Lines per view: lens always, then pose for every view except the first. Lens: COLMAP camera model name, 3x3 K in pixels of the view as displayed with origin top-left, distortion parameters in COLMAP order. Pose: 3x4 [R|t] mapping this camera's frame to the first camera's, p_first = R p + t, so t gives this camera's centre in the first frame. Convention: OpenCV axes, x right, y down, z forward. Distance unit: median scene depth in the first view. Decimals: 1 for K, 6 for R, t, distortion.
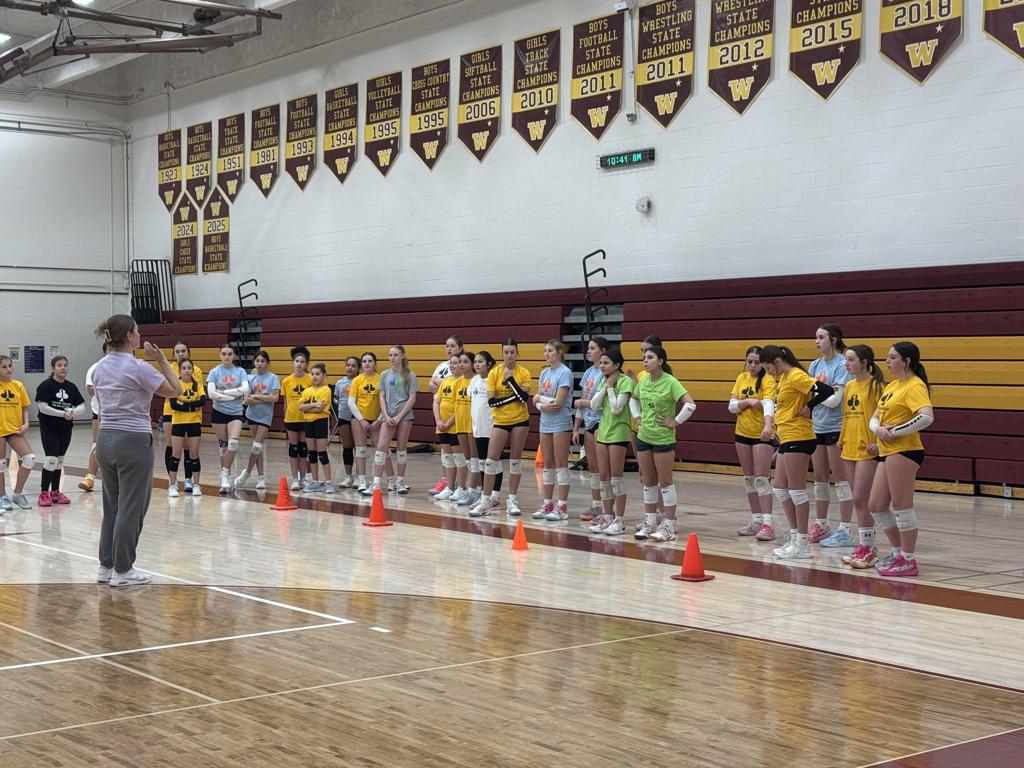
lens RADIAL K [[1502.6, 0, 496.9], [0, 1502.6, 378.9], [0, 0, 1]] dist [0.153861, -0.095837]
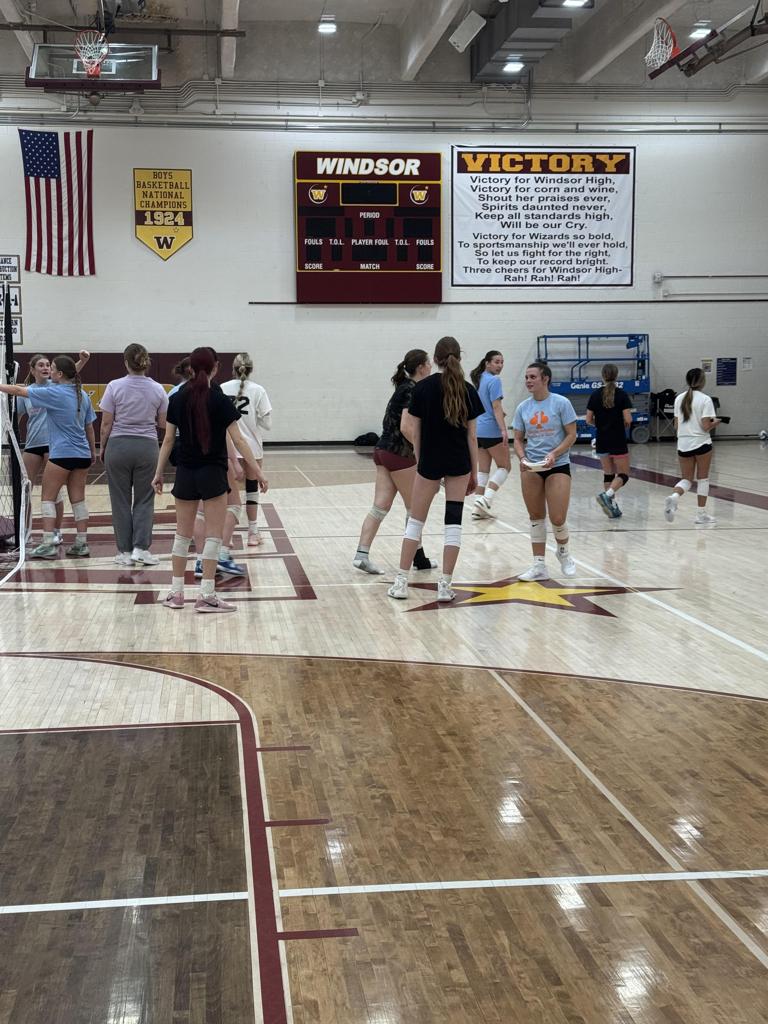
lens RADIAL K [[1417.2, 0, 390.0], [0, 1417.2, 507.9], [0, 0, 1]] dist [0.209273, -0.452282]
pose [[0.857051, 0.042937, -0.513439, -0.015537], [-0.000729, 0.996622, 0.082126, -0.001585], [0.515230, -0.070012, 0.854187, 0.117546]]
